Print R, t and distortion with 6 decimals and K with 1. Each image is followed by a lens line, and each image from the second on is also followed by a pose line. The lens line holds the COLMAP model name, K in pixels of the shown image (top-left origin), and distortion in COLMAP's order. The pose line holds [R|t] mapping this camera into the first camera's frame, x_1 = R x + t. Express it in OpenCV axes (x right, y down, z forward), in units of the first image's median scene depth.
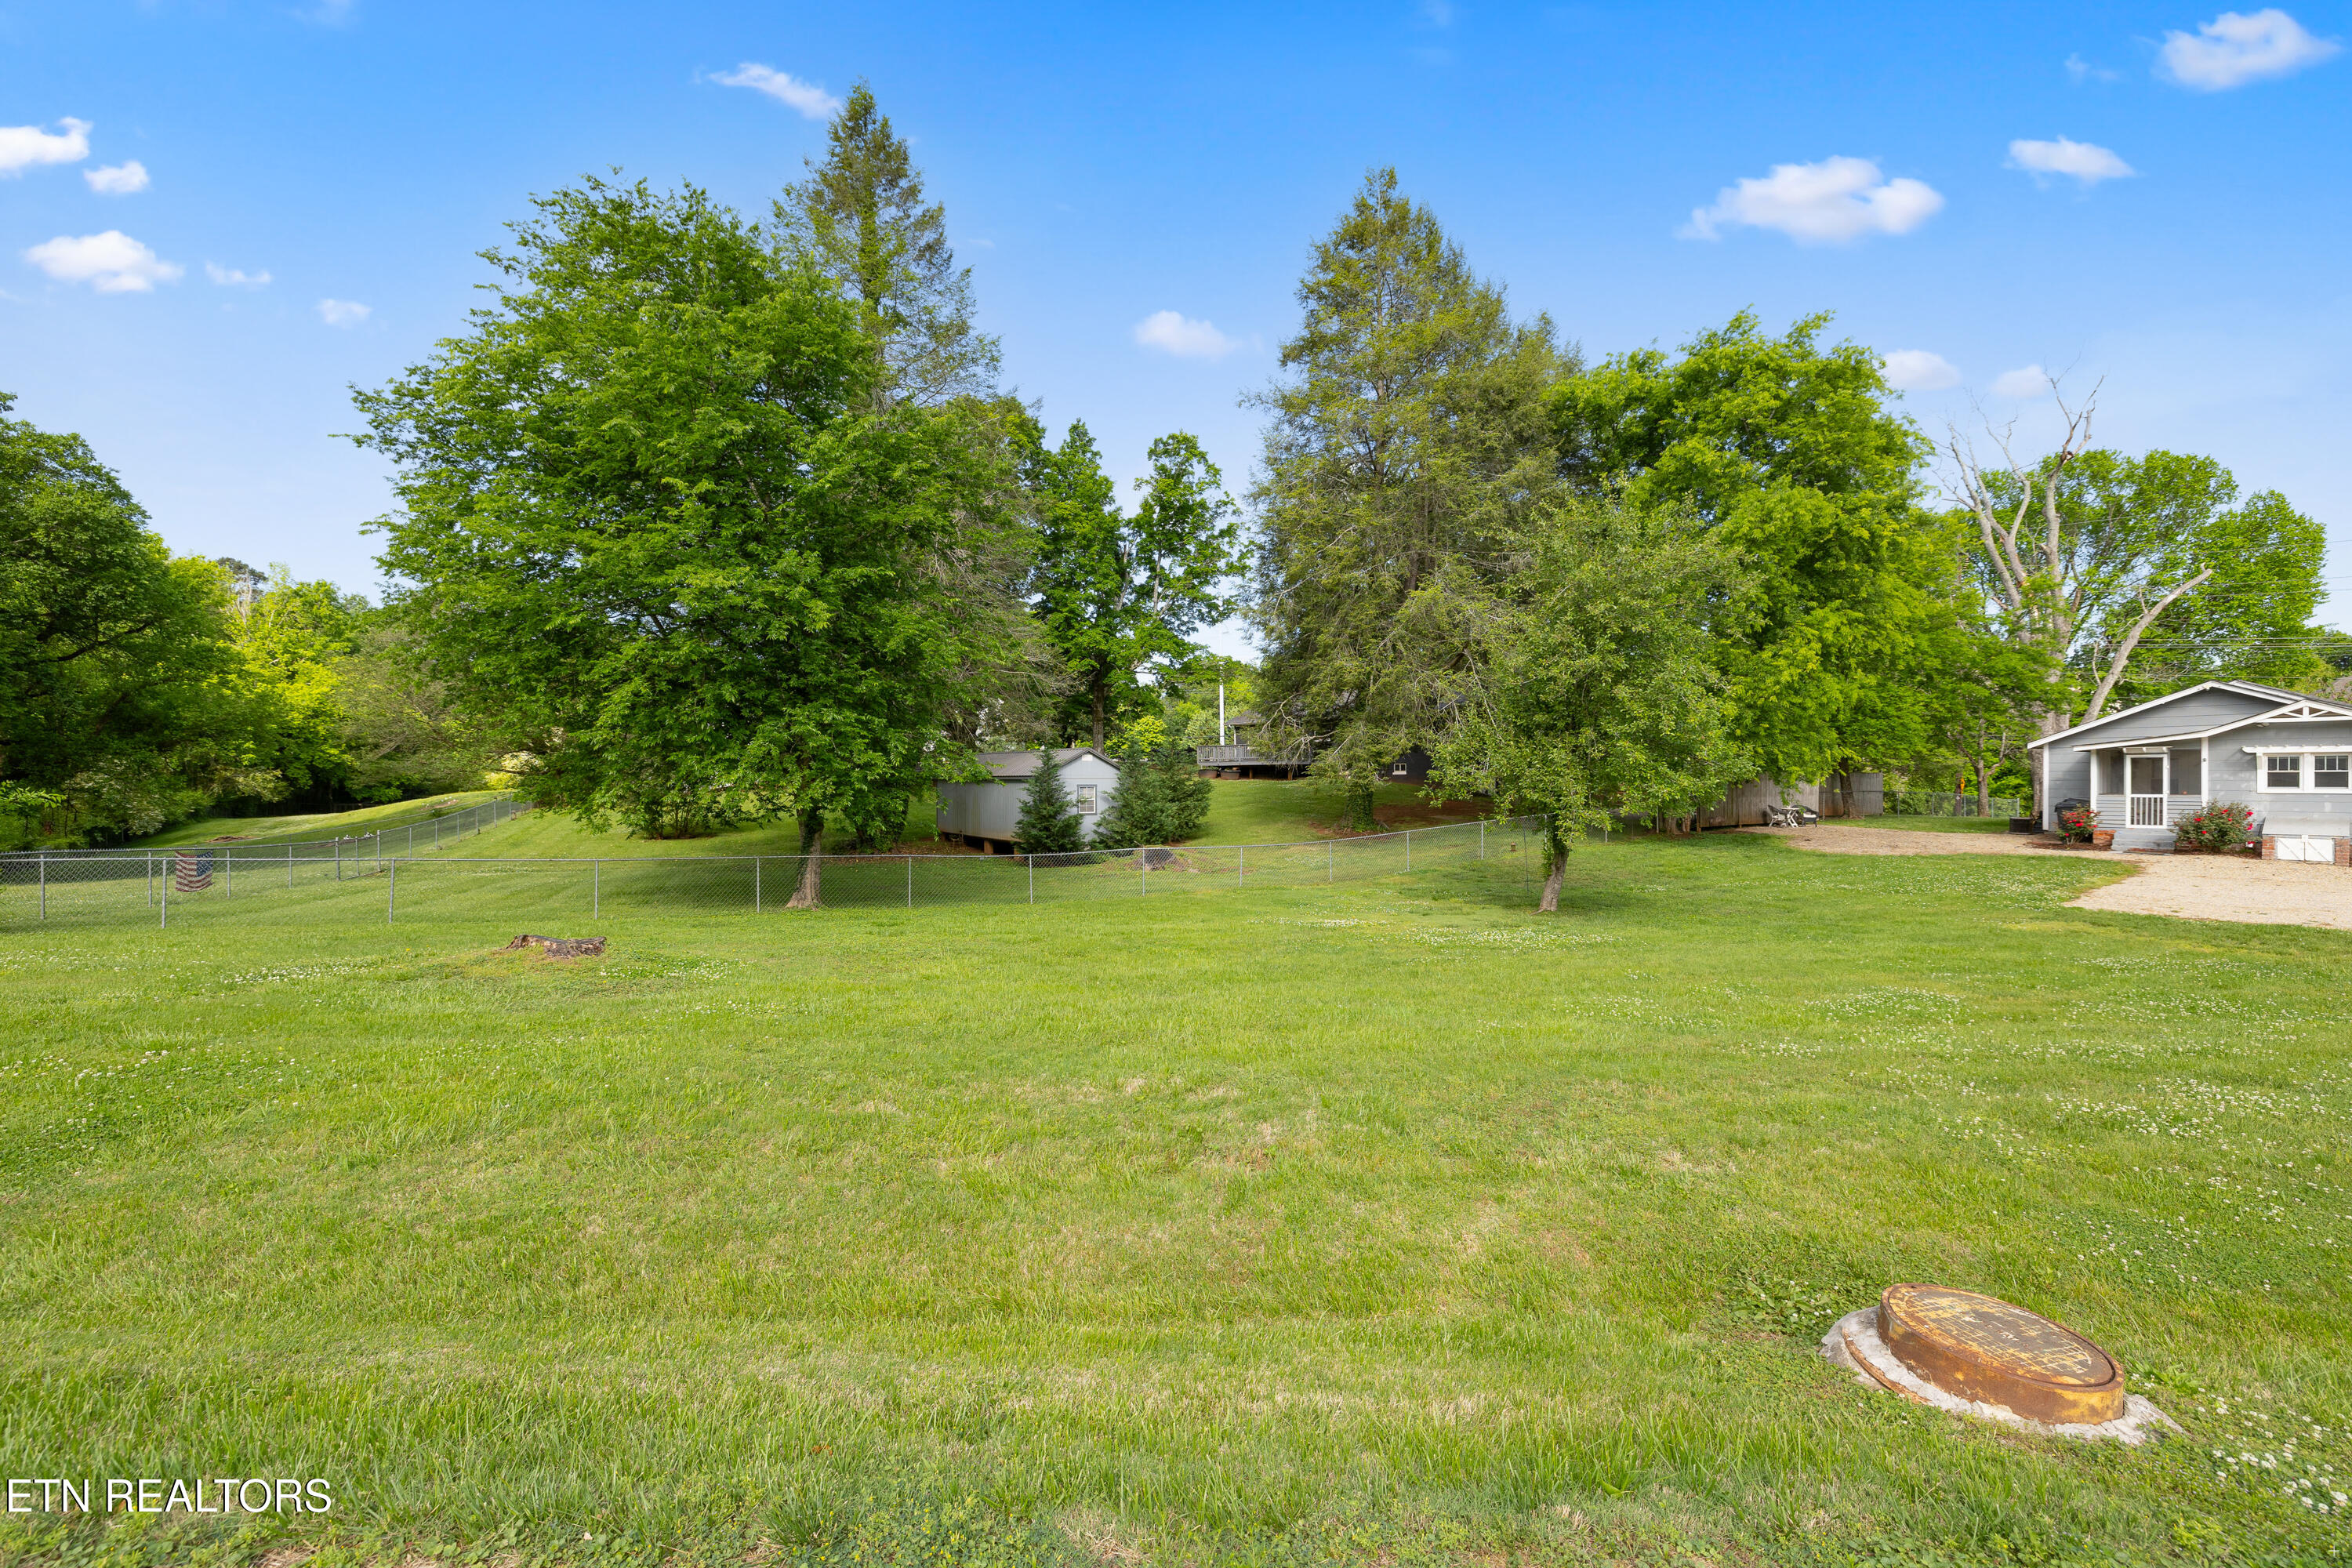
lens RADIAL K [[984.7, 0, 1176.0], [0, 984.7, 784.0], [0, 0, 1]] dist [-0.000589, -0.000084]
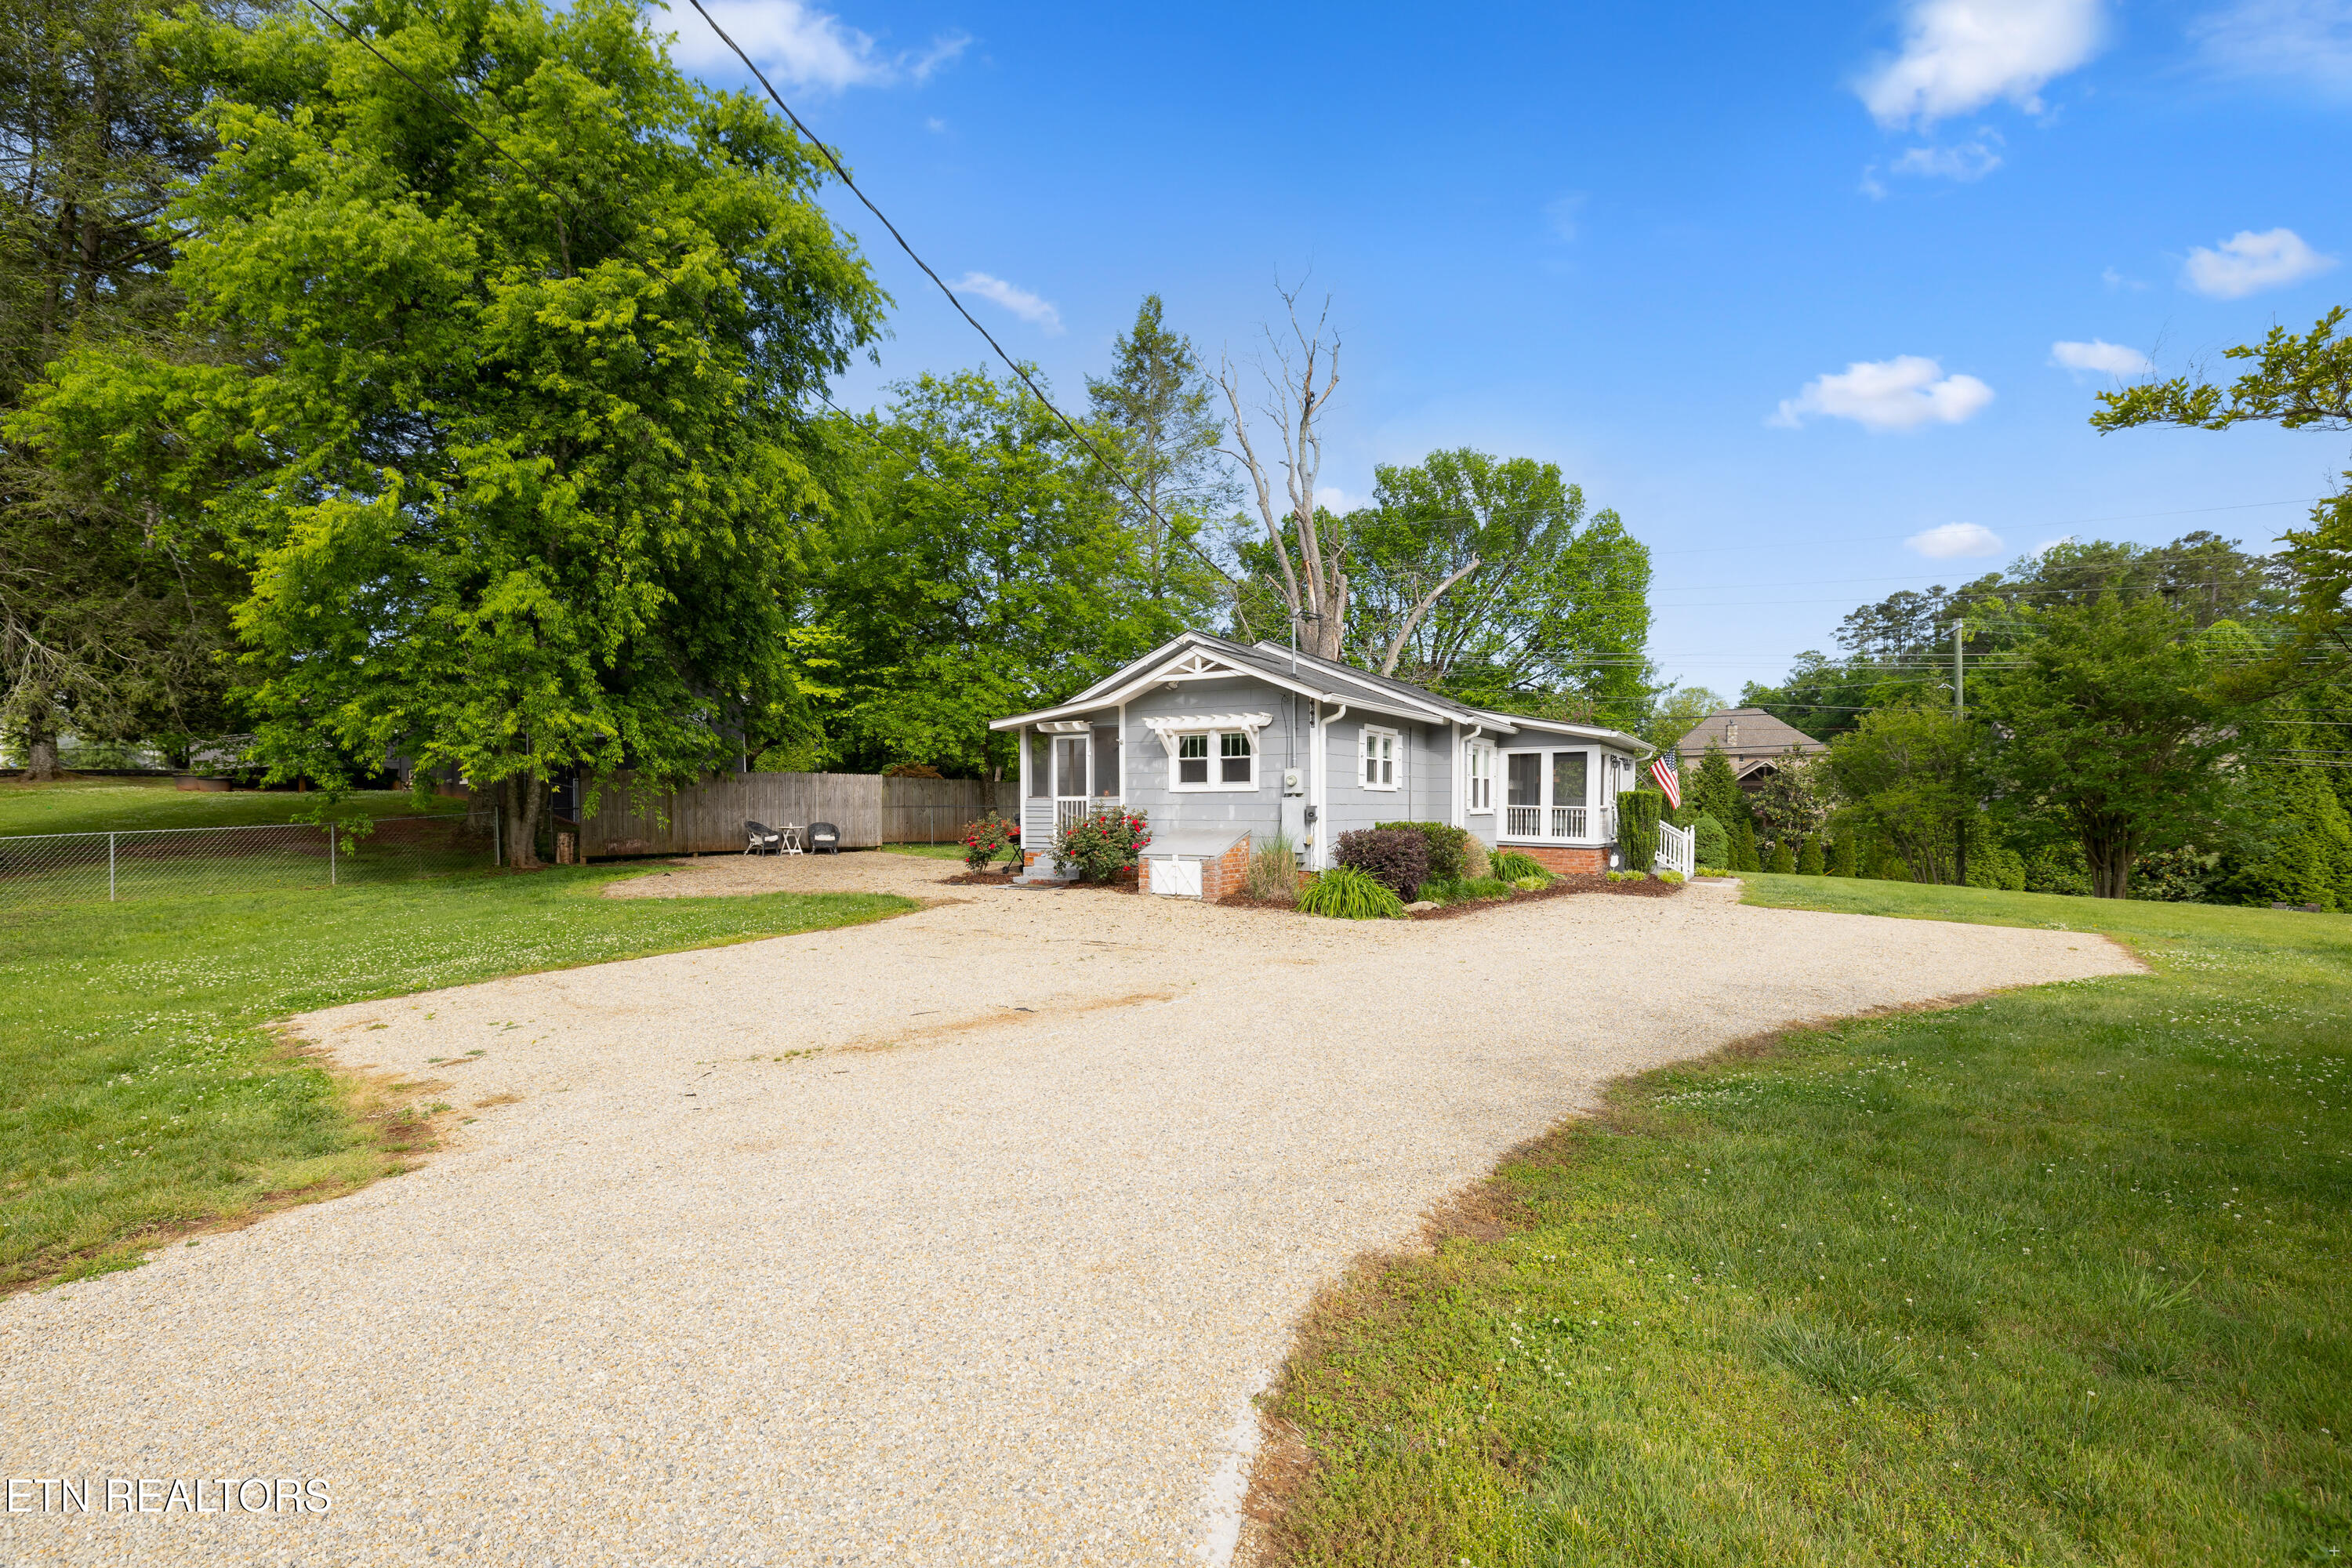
lens RADIAL K [[1107.1, 0, 1177.6], [0, 1107.1, 828.9], [0, 0, 1]] dist [0.000154, -0.000018]
pose [[0.940967, 0.006164, 0.338442, 0.826348], [-0.007196, 0.999973, 0.001794, 0.030861], [-0.338422, -0.004123, 0.940985, 0.298582]]
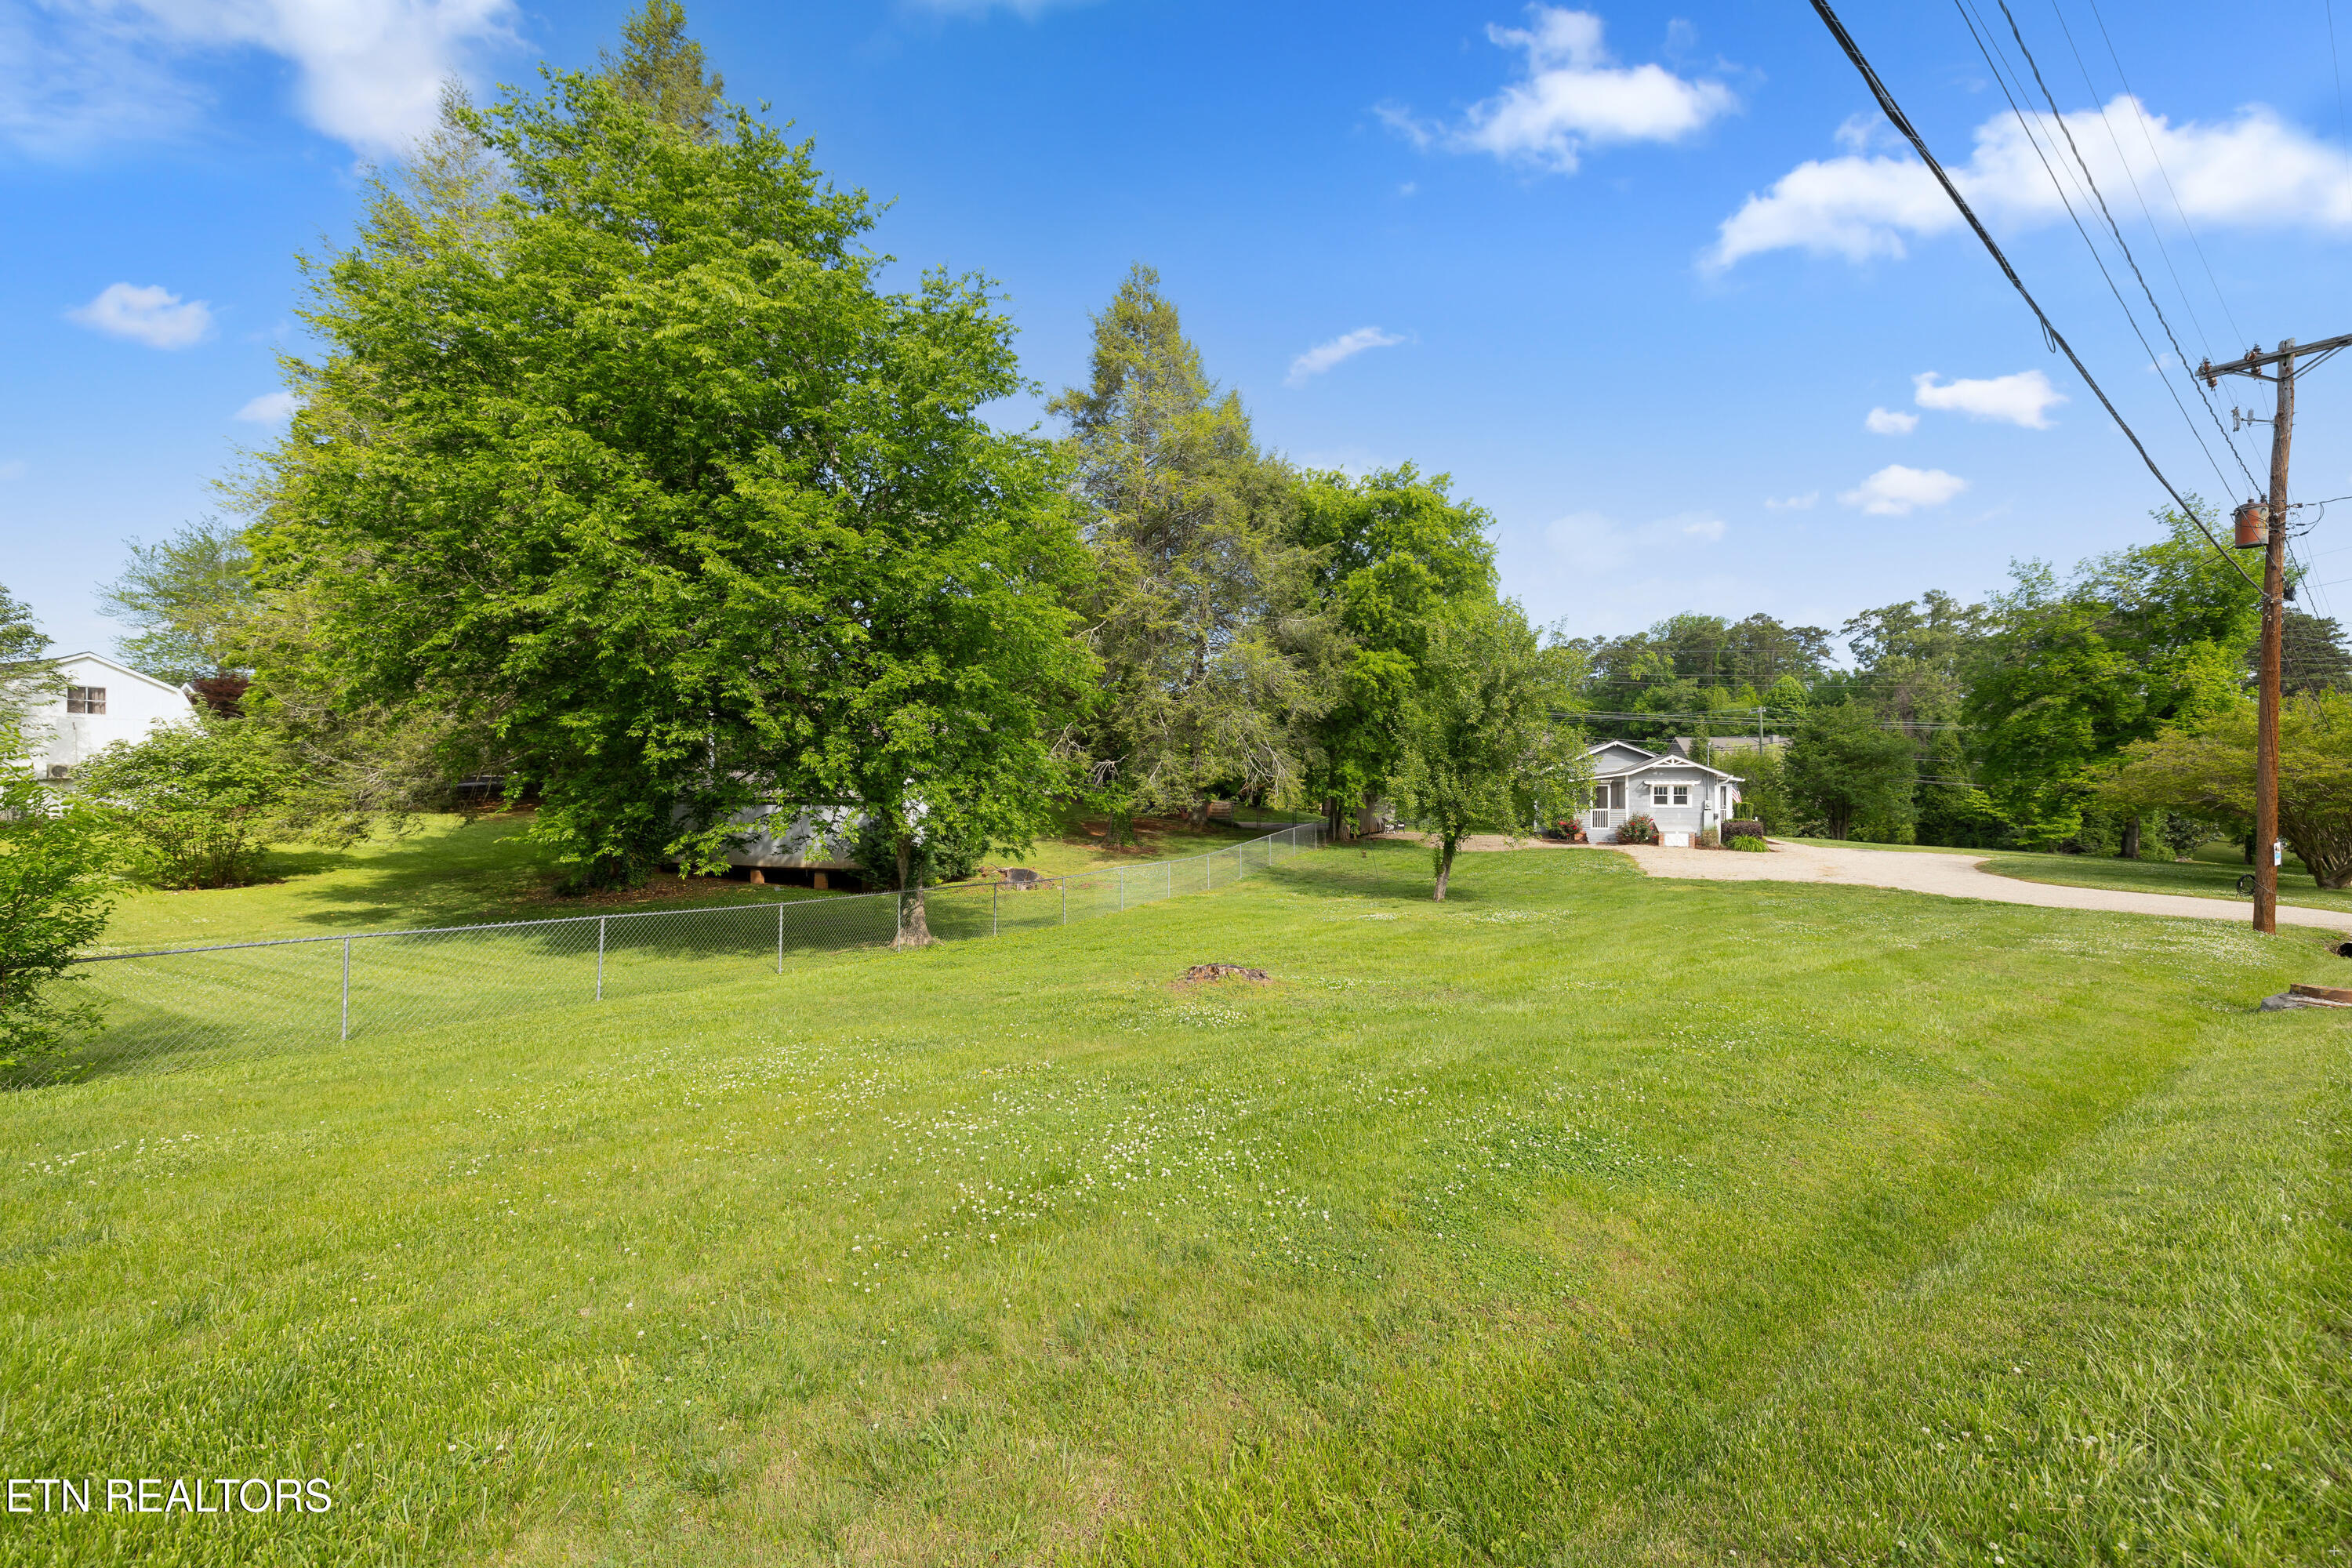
lens RADIAL K [[984.7, 0, 1176.0], [0, 984.7, 784.0], [0, 0, 1]] dist [-0.000589, -0.000084]
pose [[0.819089, 0.006495, 0.573630, -0.535851], [0.003326, 0.999865, -0.016070, -0.006978], [-0.573657, 0.015070, 0.818957, 0.068630]]
